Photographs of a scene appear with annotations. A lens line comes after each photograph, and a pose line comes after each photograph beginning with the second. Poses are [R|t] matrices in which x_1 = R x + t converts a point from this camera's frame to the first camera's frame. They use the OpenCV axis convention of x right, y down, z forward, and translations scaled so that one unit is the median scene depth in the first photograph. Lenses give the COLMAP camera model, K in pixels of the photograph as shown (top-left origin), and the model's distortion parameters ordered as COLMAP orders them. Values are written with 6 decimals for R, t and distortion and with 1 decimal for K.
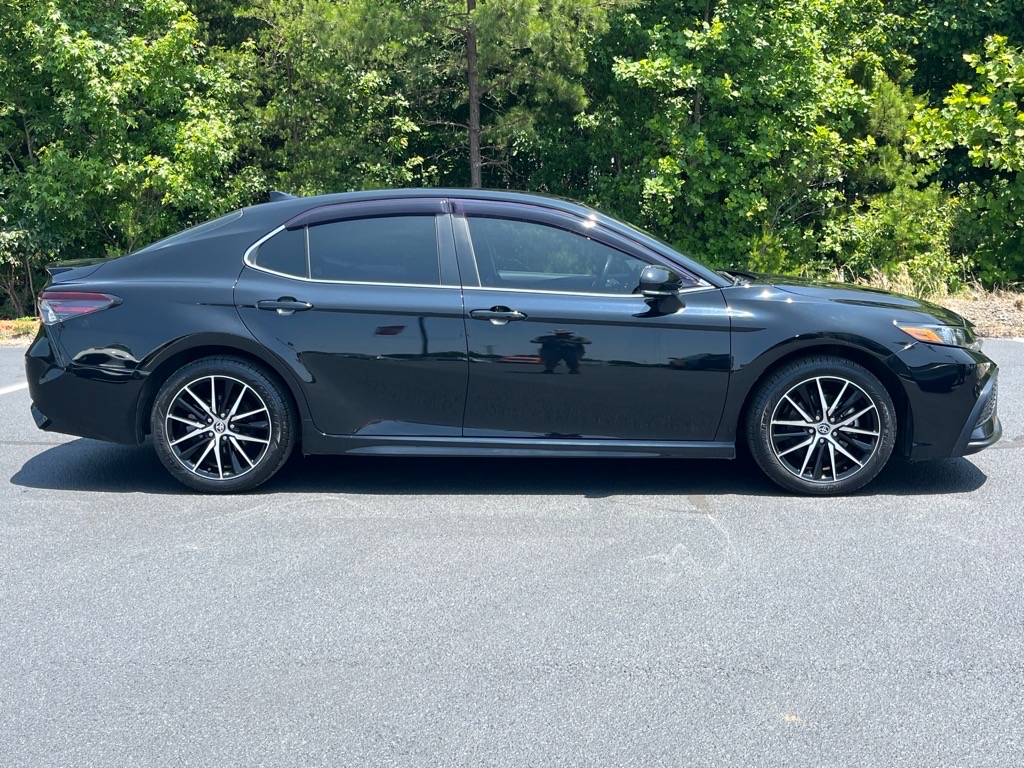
lens RADIAL K [[1125.5, 0, 512.0], [0, 1125.5, 384.0], [0, 0, 1]] dist [0.056661, -0.011349]
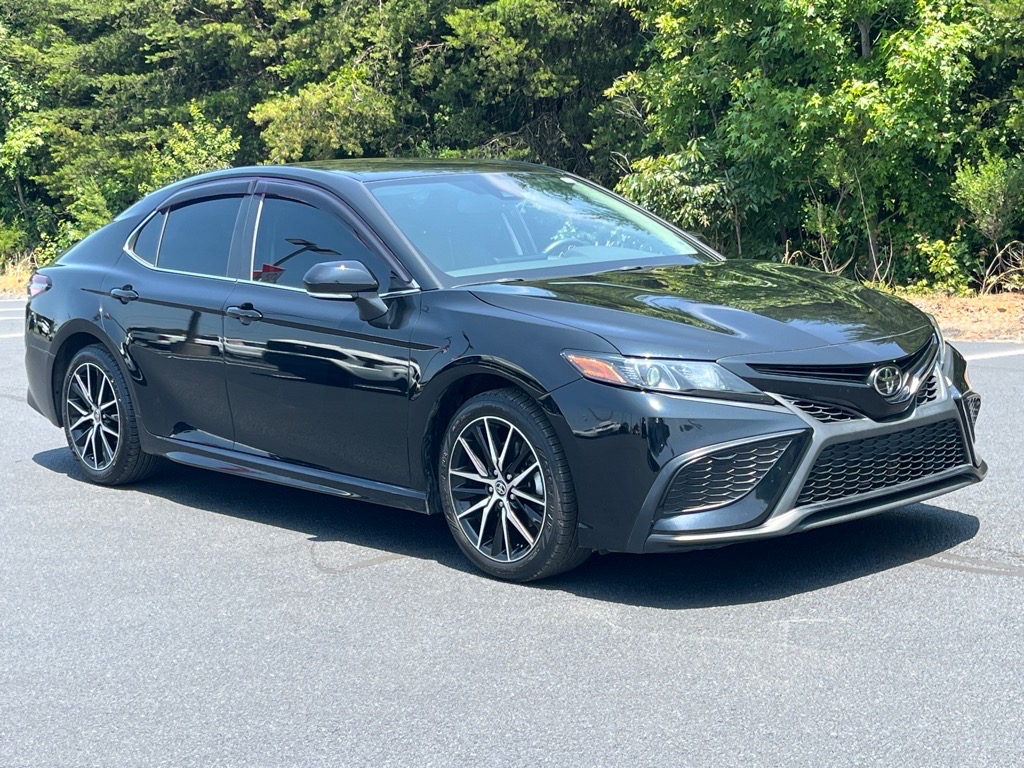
lens RADIAL K [[1652.9, 0, 512.0], [0, 1652.9, 384.0], [0, 0, 1]] dist [0.013551, 0.074265]
pose [[0.701716, 0.072429, -0.708765, 1.018799], [-0.072016, 0.996935, 0.030577, -0.059907], [0.708807, 0.029586, 0.704781, 0.243992]]
